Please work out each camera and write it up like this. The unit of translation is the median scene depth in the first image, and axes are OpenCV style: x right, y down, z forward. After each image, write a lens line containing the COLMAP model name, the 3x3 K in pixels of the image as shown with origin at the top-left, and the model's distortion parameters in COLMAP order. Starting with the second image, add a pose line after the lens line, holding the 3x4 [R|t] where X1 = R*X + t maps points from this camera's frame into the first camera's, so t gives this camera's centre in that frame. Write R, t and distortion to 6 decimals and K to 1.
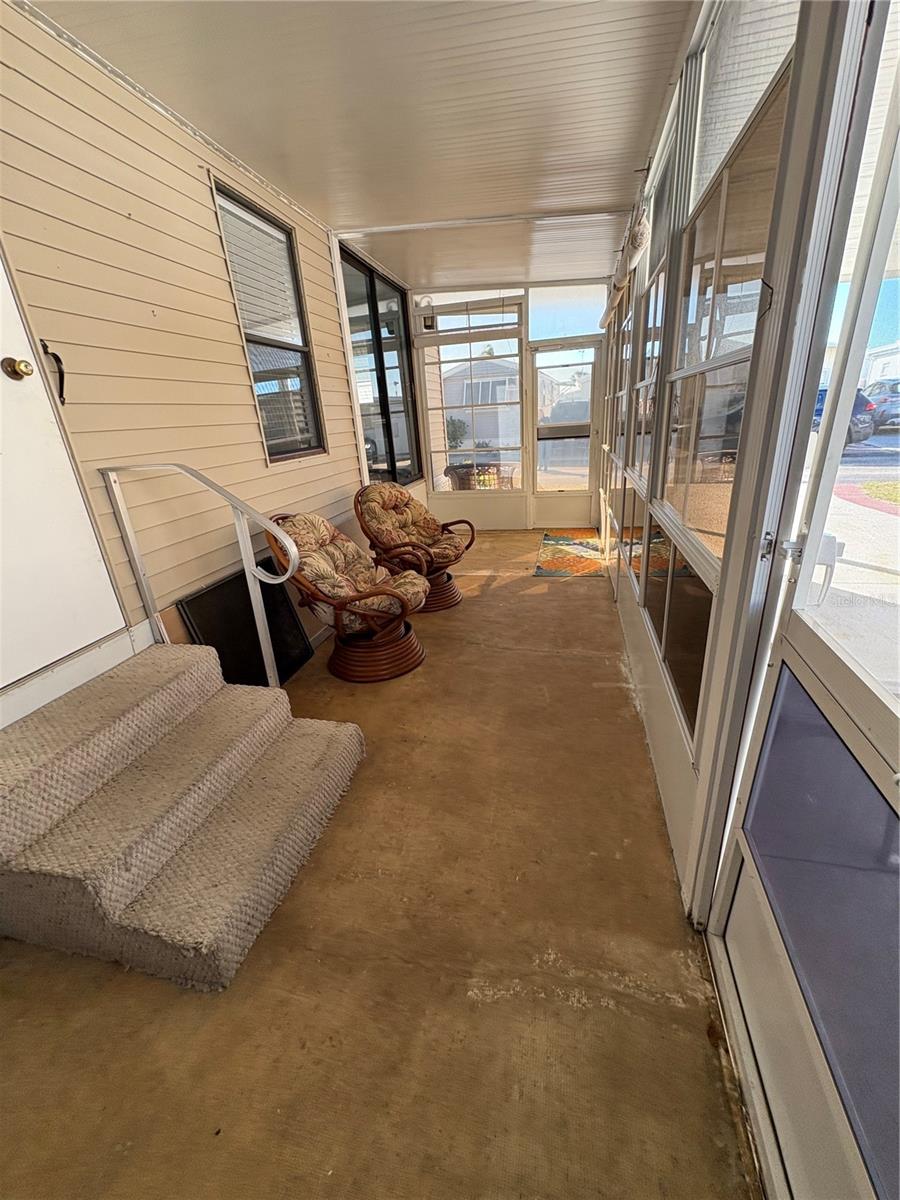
lens RADIAL K [[473.3, 0, 450.0], [0, 473.3, 600.0], [0, 0, 1]] dist [-0.010023, 0.000189]
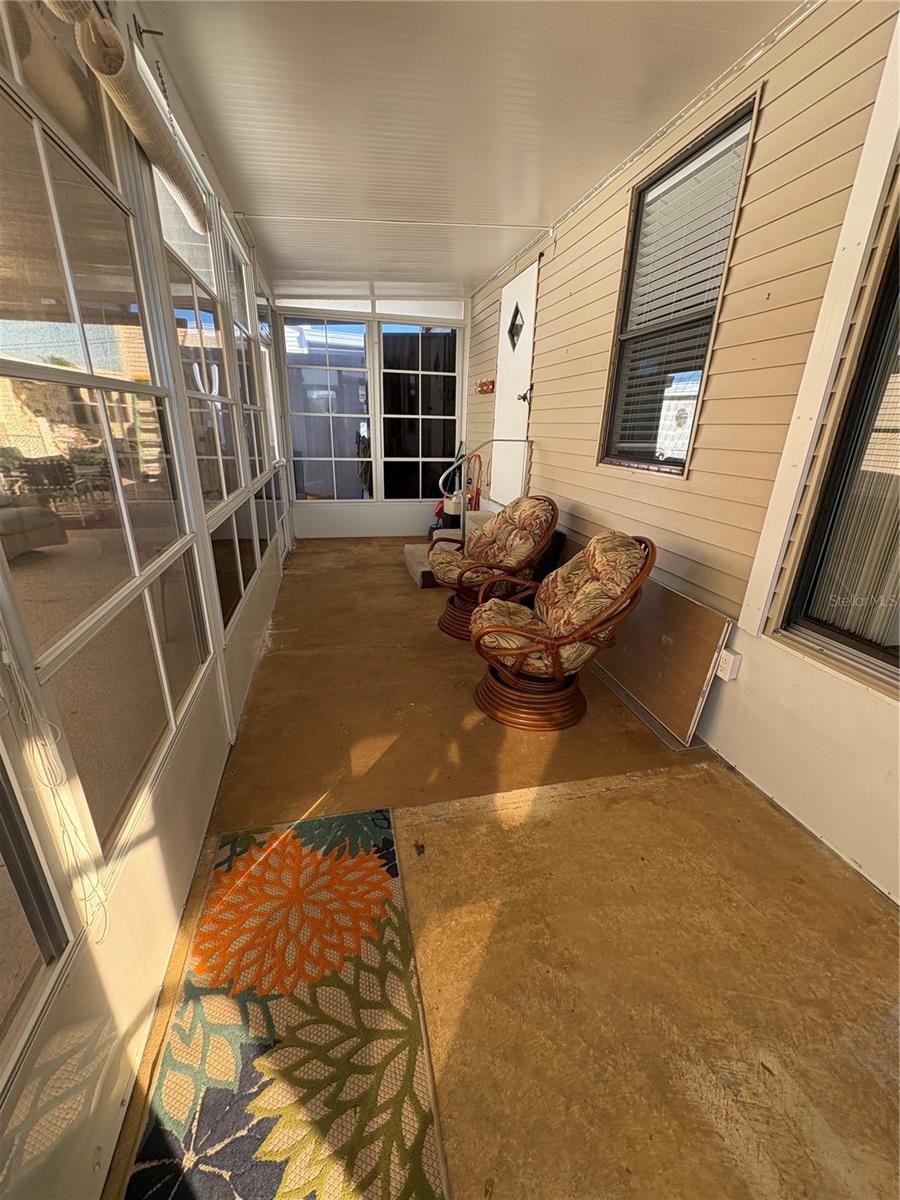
lens RADIAL K [[473.3, 0, 450.0], [0, 473.3, 600.0], [0, 0, 1]] dist [-0.010023, 0.000189]
pose [[-0.892239, 0.195555, -0.407022, 0.466941], [-0.133517, 0.746812, 0.651494, -0.842241], [0.431372, 0.635633, -0.640225, 2.074238]]
